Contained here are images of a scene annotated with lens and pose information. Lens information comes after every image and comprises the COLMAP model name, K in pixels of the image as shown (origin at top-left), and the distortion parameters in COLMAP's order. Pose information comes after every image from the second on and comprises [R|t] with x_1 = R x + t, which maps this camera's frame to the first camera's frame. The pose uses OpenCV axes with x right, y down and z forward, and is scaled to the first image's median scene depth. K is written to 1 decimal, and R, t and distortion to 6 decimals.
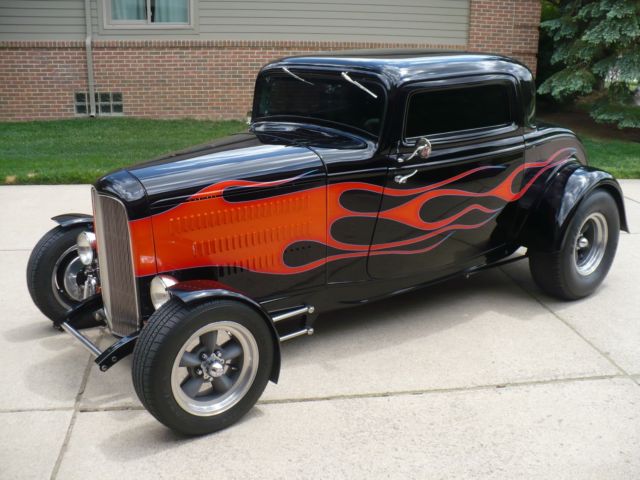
lens RADIAL K [[727.1, 0, 325.0], [0, 727.1, 240.3], [0, 0, 1]] dist [-0.278918, 0.422153]
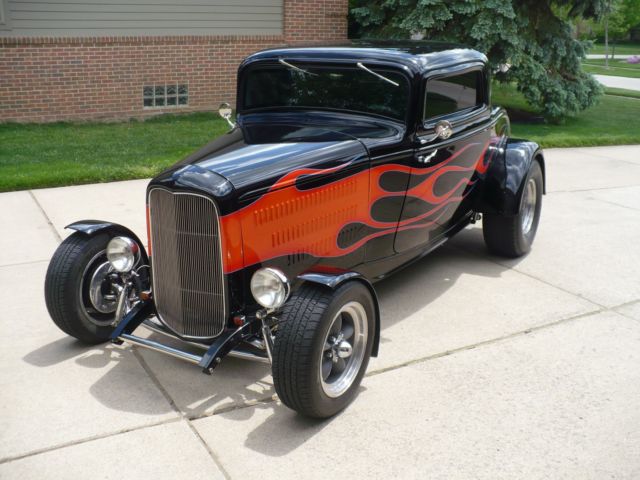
lens RADIAL K [[727.1, 0, 325.0], [0, 727.1, 240.3], [0, 0, 1]] dist [-0.278918, 0.422153]
pose [[0.936920, -0.103577, 0.333845, -0.408070], [0.099493, 0.994605, 0.029357, -0.008568], [-0.335085, 0.005710, 0.942171, 0.018773]]
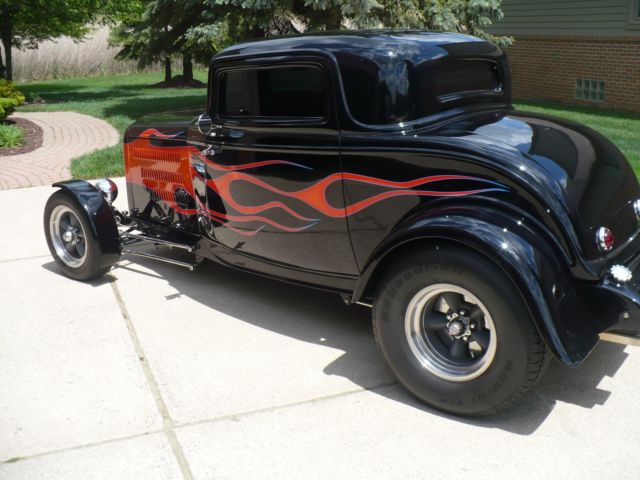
lens RADIAL K [[727.1, 0, 325.0], [0, 727.1, 240.3], [0, 0, 1]] dist [-0.278918, 0.422153]
pose [[0.240817, 0.256013, -0.936197, 1.152142], [-0.265688, 0.945128, 0.190113, -0.205017], [0.933497, 0.202954, 0.295622, 0.859377]]
